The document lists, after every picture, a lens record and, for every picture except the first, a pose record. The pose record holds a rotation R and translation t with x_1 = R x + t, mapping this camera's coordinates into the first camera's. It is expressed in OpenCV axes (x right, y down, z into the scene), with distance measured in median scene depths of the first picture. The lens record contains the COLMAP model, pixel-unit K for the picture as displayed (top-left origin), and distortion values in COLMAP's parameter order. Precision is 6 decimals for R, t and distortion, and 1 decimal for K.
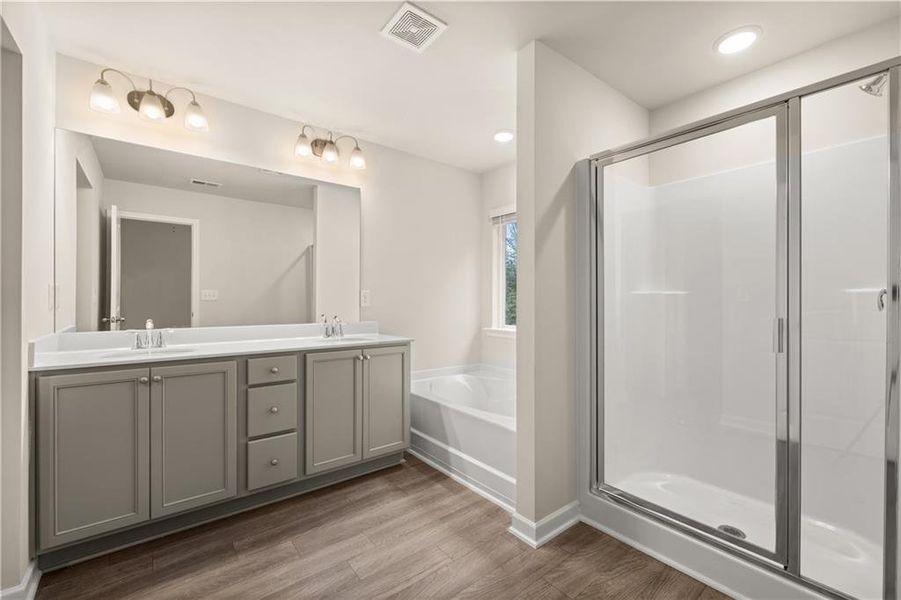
lens RADIAL K [[385.4, 0, 450.5], [0, 385.4, 300.0], [0, 0, 1]] dist [0.001267, -0.000085]
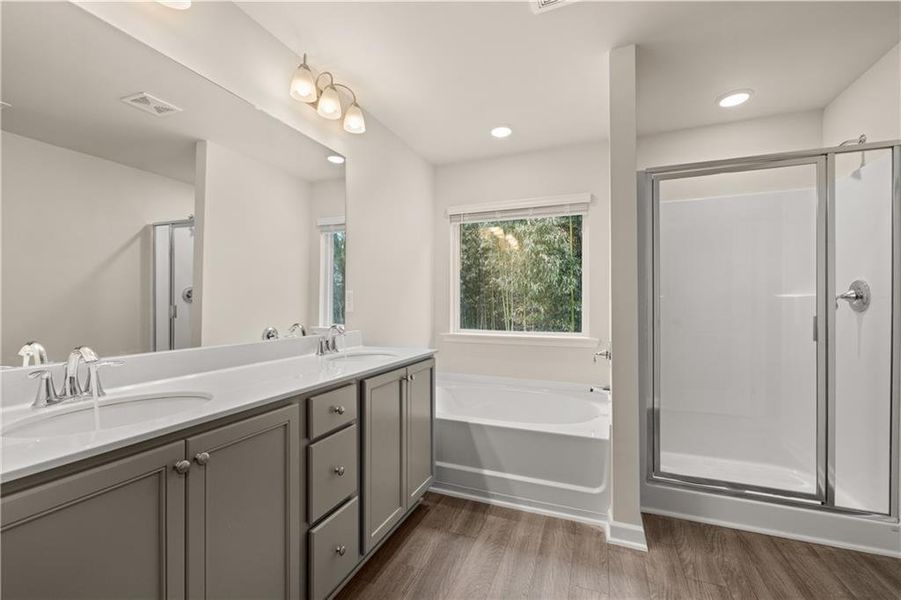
lens RADIAL K [[385.4, 0, 450.5], [0, 385.4, 300.0], [0, 0, 1]] dist [0.001267, -0.000085]
pose [[0.864374, 0.002816, 0.502841, -0.604533], [0.001312, 0.999968, -0.007857, 0.000039], [-0.502847, 0.007451, 0.864343, 0.322982]]
